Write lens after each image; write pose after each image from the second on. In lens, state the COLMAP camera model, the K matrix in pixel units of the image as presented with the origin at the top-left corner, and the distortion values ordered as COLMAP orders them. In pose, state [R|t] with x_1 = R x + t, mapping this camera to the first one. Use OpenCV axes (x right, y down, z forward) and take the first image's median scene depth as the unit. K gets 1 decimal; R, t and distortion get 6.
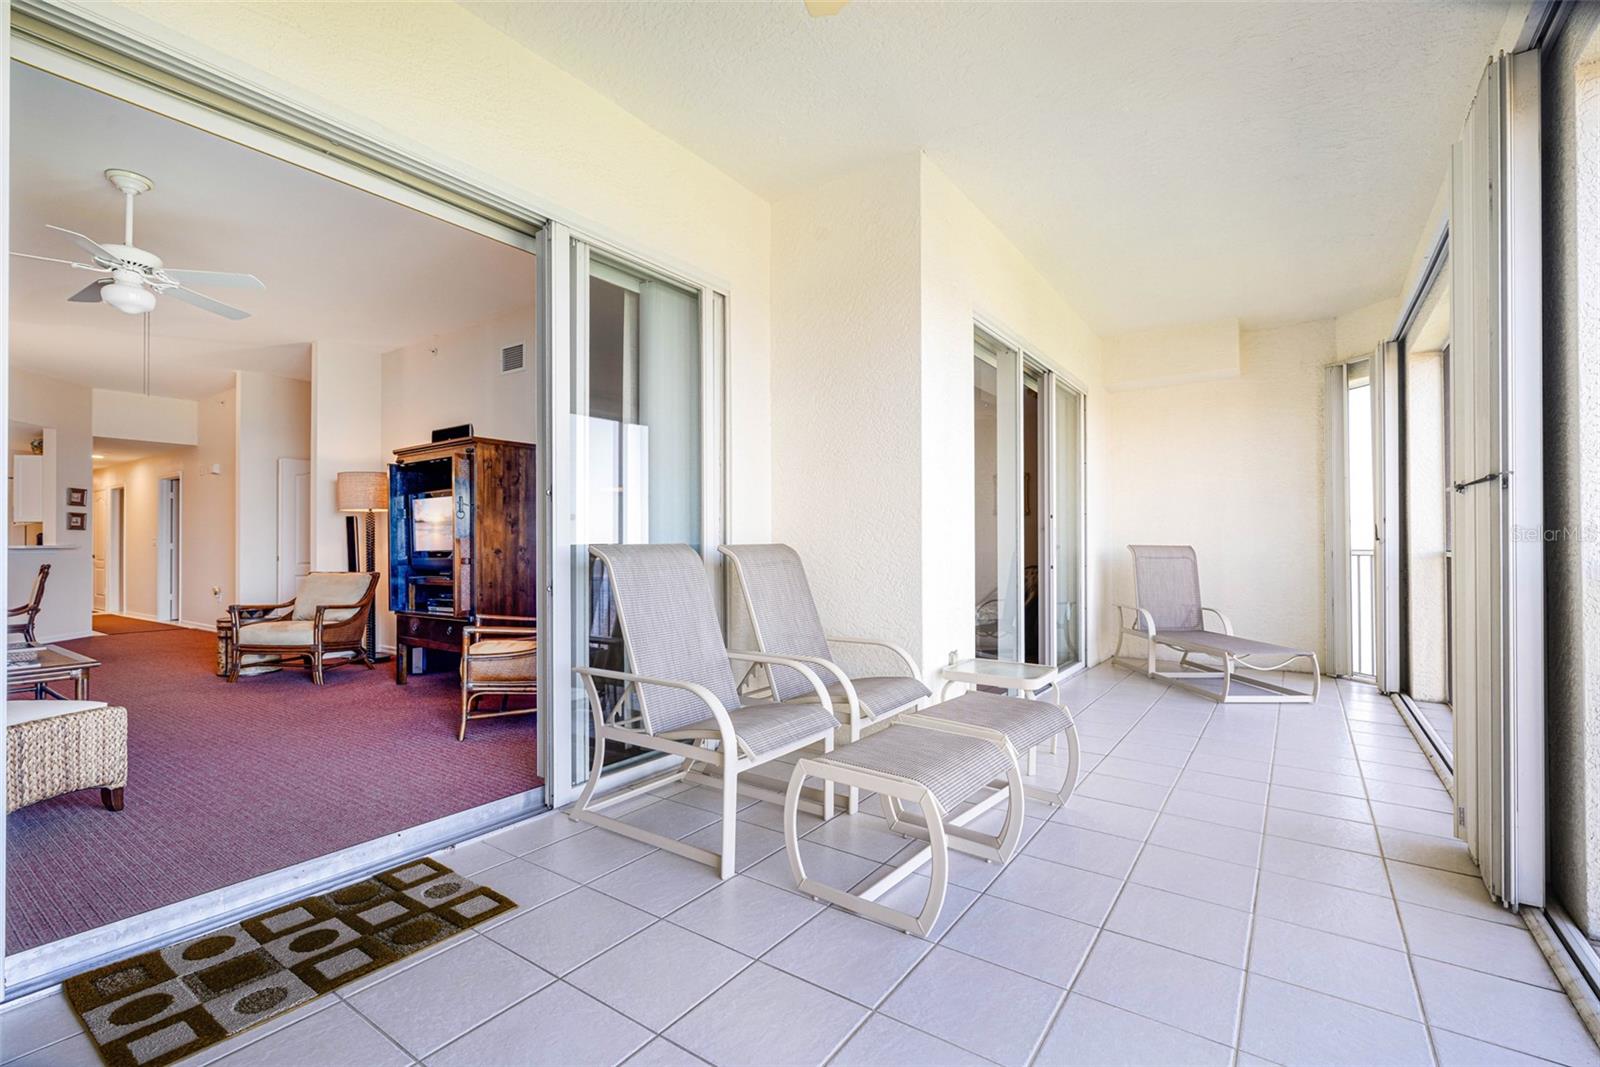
lens RADIAL K [[717.6, 0, 800.0], [0, 717.6, 533.5], [0, 0, 1]] dist [0.002687, 0.000647]
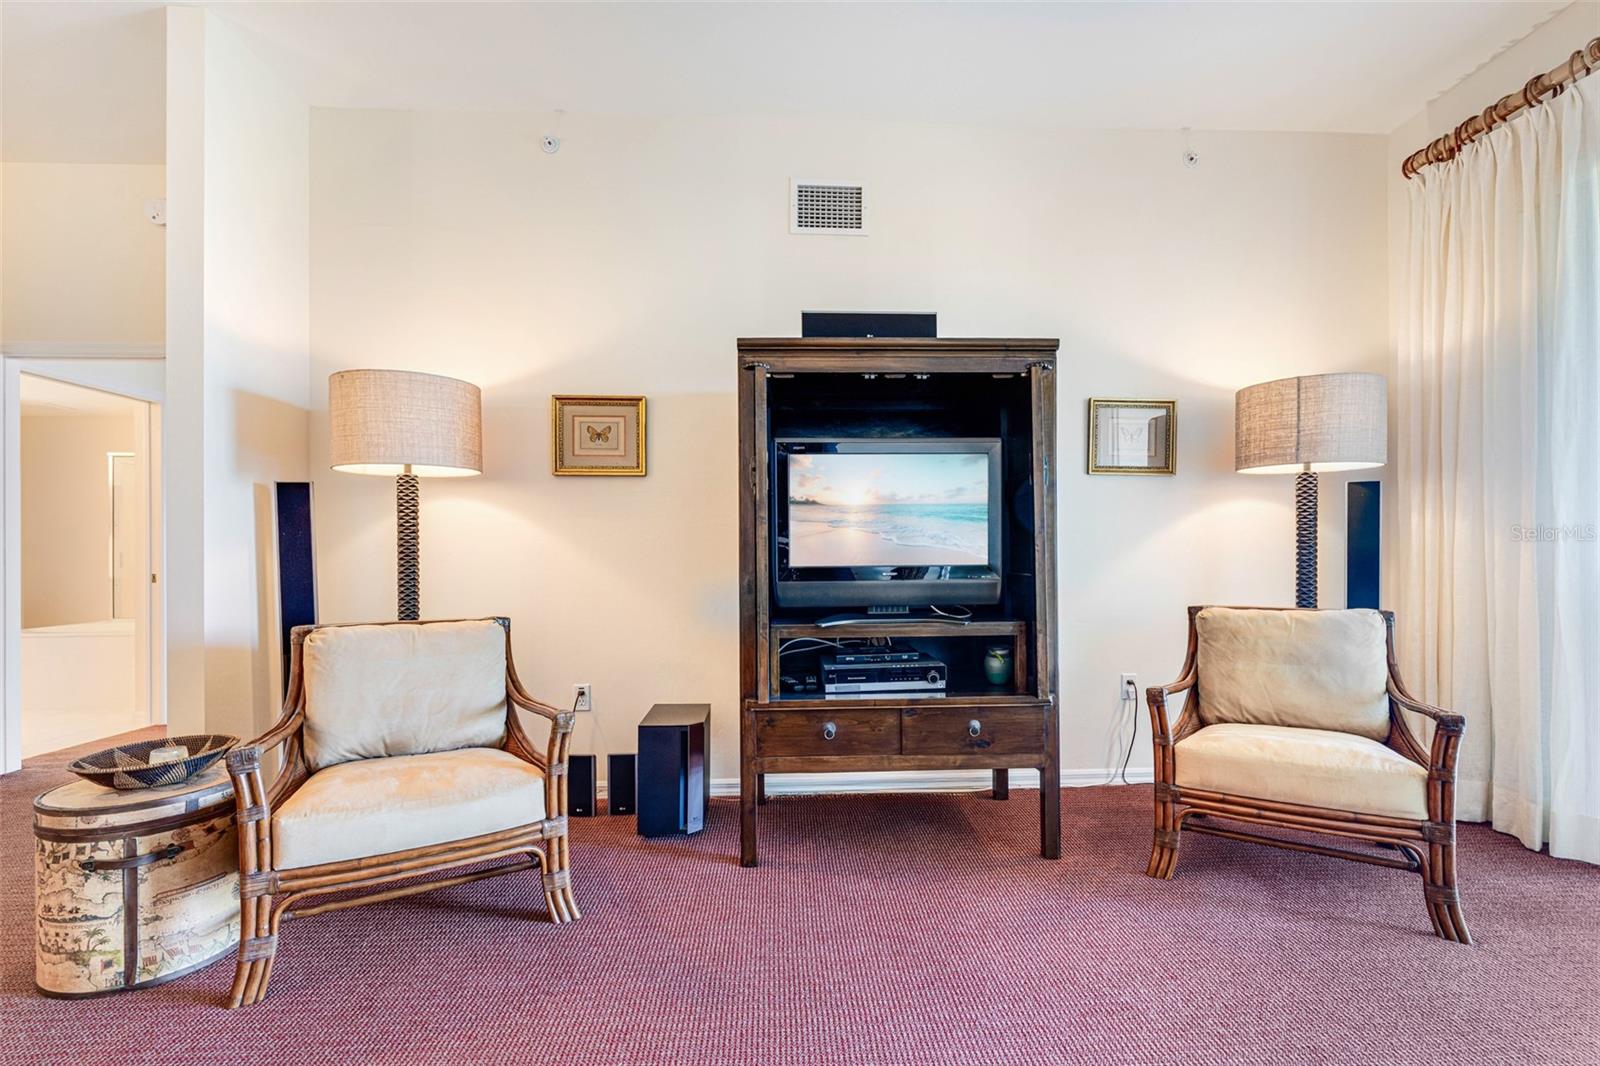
lens RADIAL K [[718.2, 0, 794.9], [0, 718.2, 543.7], [0, 0, 1]] dist [-0.022010, 0.000211]
pose [[0.788727, -0.001991, 0.614741, -0.815208], [-0.004806, 0.999944, 0.009404, 0.005308], [-0.614725, -0.010371, 0.788673, 0.637516]]
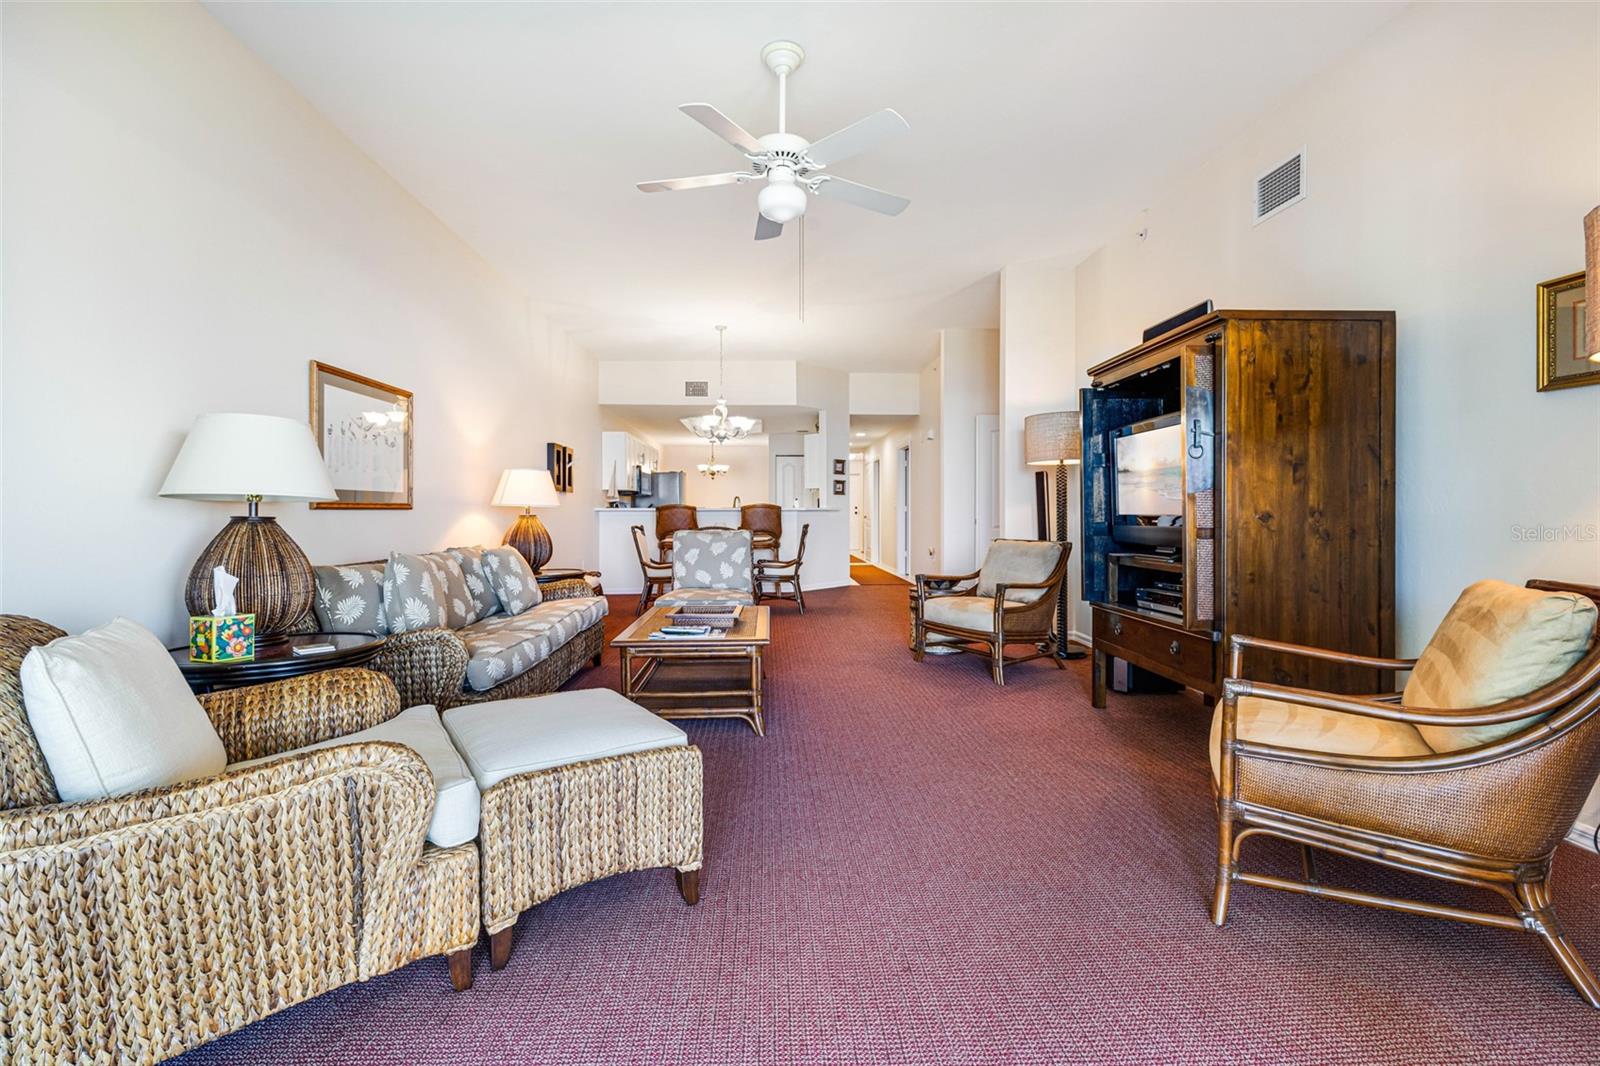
lens RADIAL K [[706.5, 0, 801.0], [0, 706.5, 521.2], [0, 0, 1]] dist [-0.001315, -0.000079]
pose [[0.616384, 0.014612, -0.787310, -0.199034], [0.011449, 0.999556, 0.027515, 0.008882], [0.787362, -0.025974, 0.615943, 0.360454]]
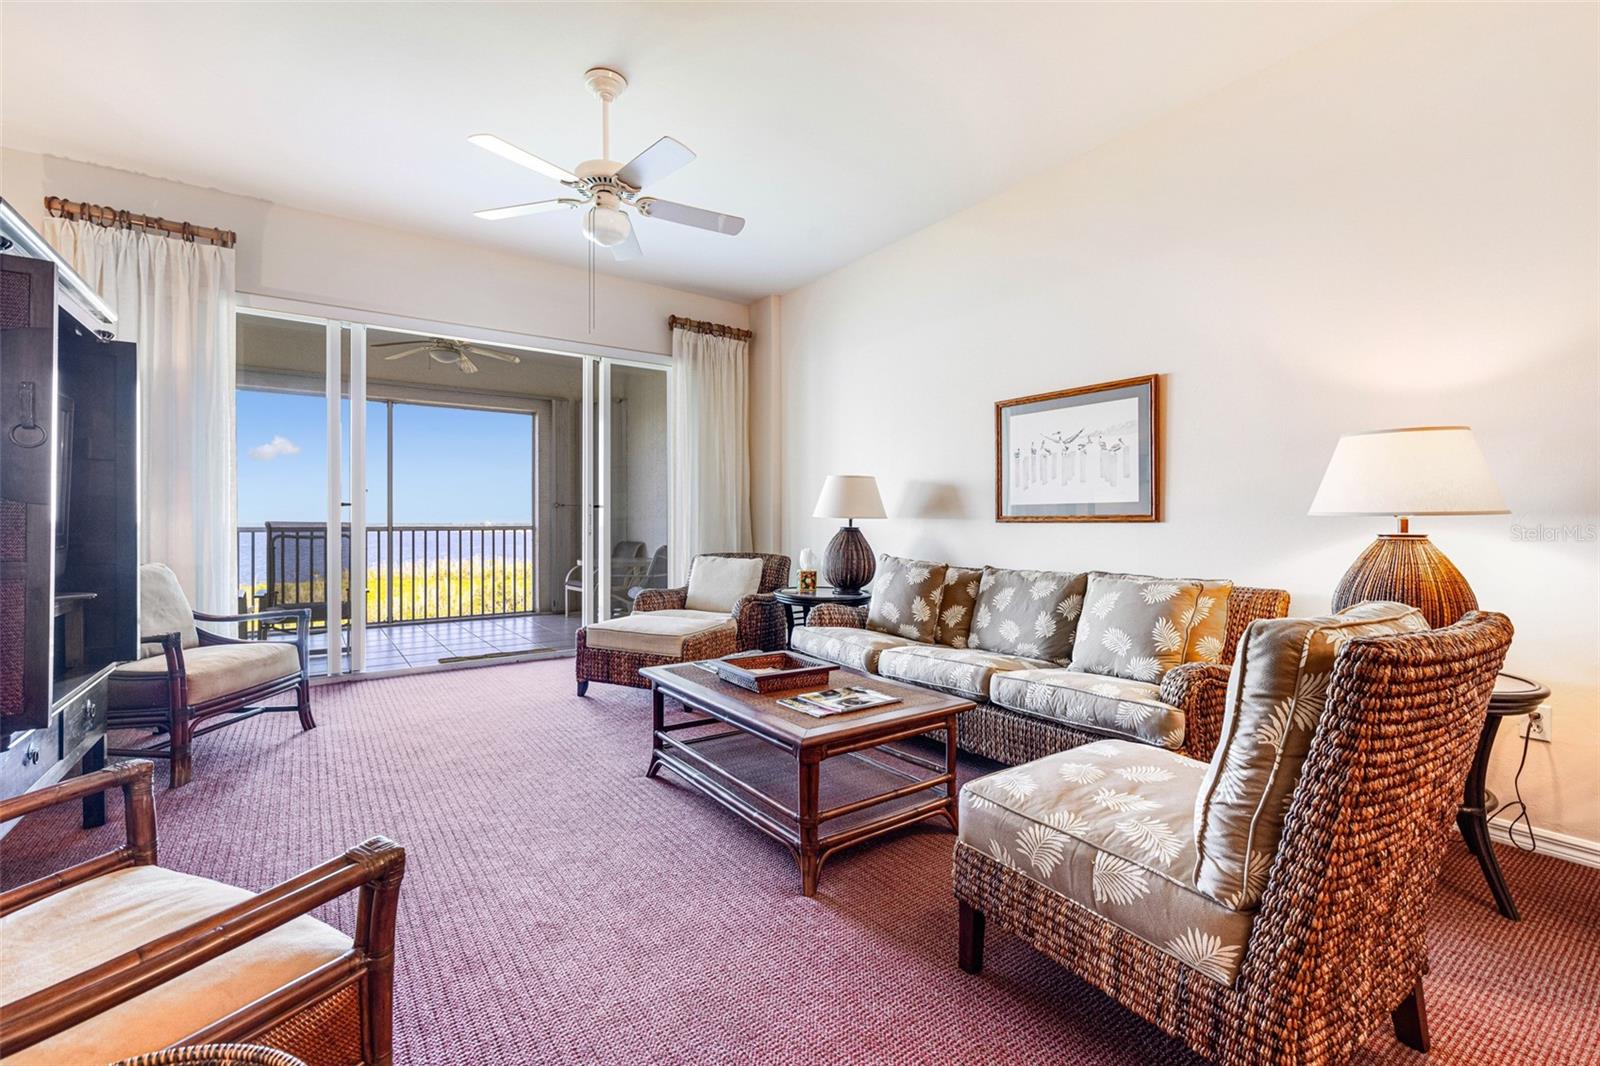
lens RADIAL K [[684.4, 0, 792.1], [0, 684.4, 522.4], [0, 0, 1]] dist [0.001298, 0.000423]
pose [[-0.940807, 0.005541, 0.338898, -0.996592], [0.000321, 0.999880, -0.015457, 0.021860], [-0.338943, -0.014433, -0.940696, 1.183009]]
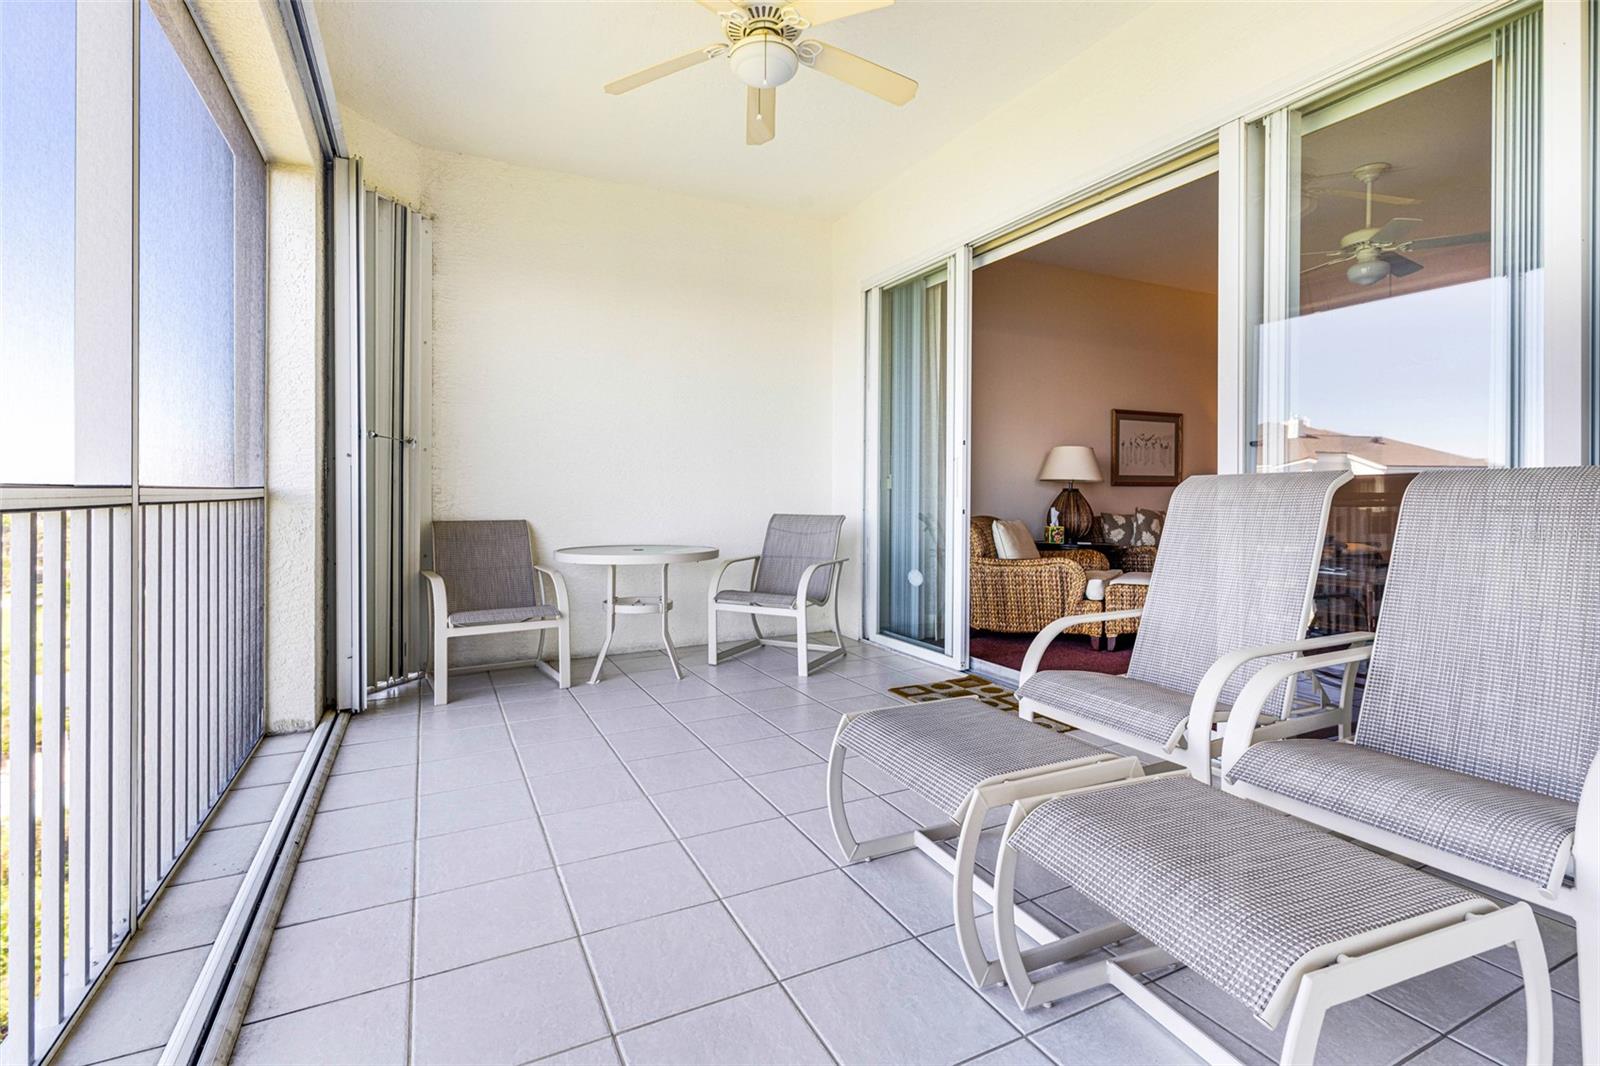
lens RADIAL K [[729.0, 0, 778.7], [0, 729.0, 494.5], [0, 0, 1]] dist [0.001756, 0.000117]
pose [[-0.490678, 0.005556, -0.871324, 0.404815], [0.013574, 0.999907, -0.001267, 0.018890], [0.871235, -0.012449, -0.490707, 0.519076]]
